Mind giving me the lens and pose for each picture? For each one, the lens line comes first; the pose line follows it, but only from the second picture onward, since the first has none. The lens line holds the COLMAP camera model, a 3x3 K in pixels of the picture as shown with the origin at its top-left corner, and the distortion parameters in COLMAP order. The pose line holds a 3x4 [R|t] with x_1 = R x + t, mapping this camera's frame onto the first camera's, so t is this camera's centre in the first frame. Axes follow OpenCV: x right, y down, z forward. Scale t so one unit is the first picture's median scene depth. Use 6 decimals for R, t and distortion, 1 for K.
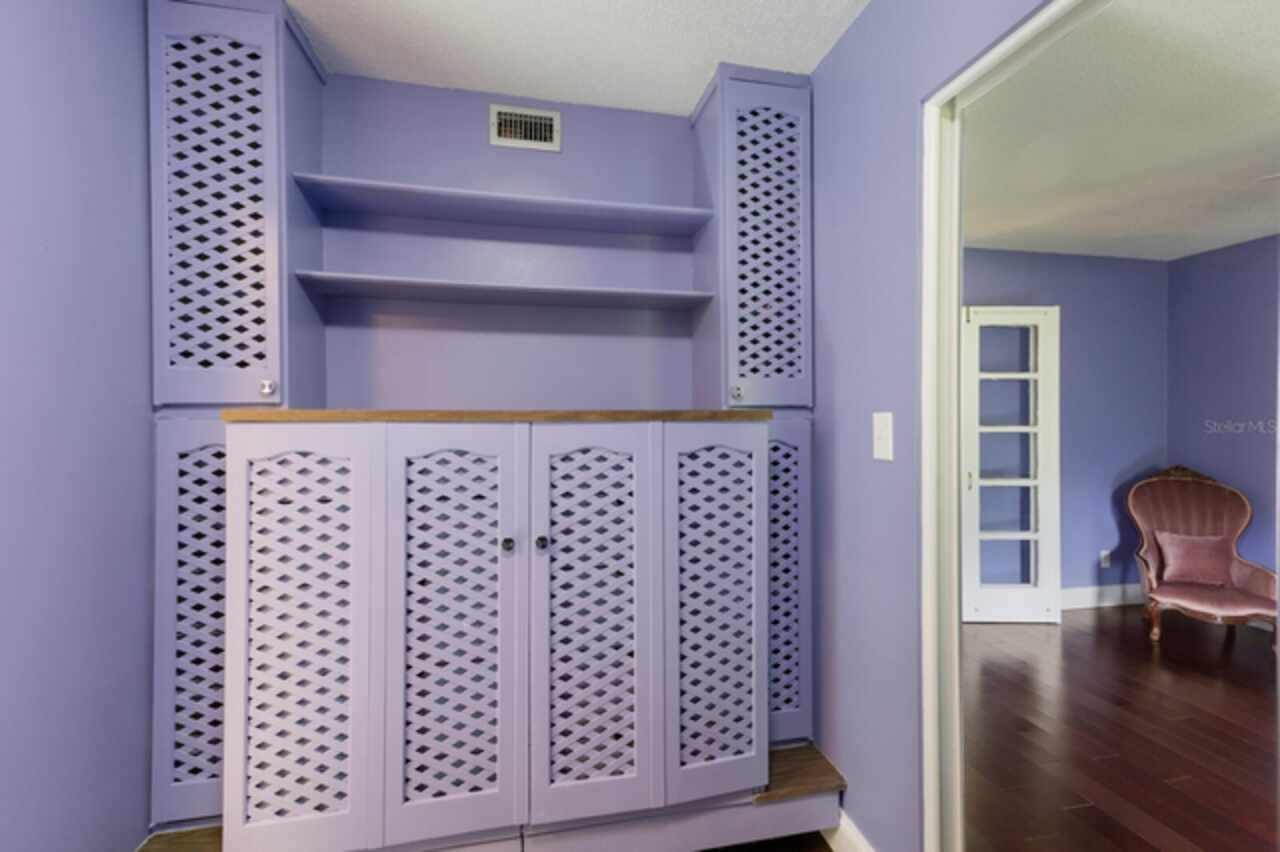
lens RADIAL K [[549.9, 0, 638.6], [0, 549.9, 418.2], [0, 0, 1]] dist [-0.000516, -0.000113]
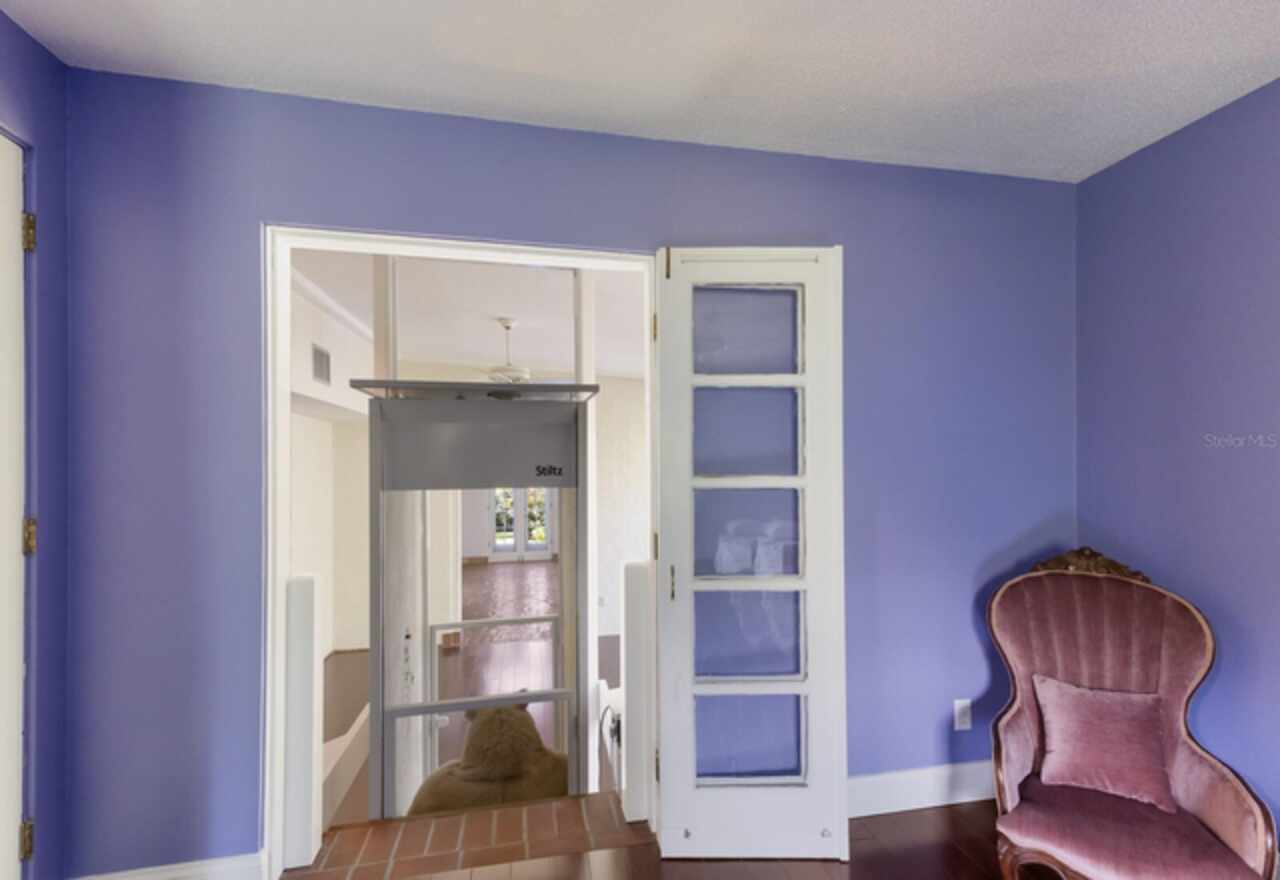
lens RADIAL K [[573.9, 0, 644.7], [0, 573.9, 452.1], [0, 0, 1]] dist [0.010502, 0.000461]
pose [[0.999949, -0.003530, 0.009423, 0.562127], [0.003613, 0.999954, -0.008861, -0.003865], [-0.009392, 0.008895, 0.999916, 0.450181]]
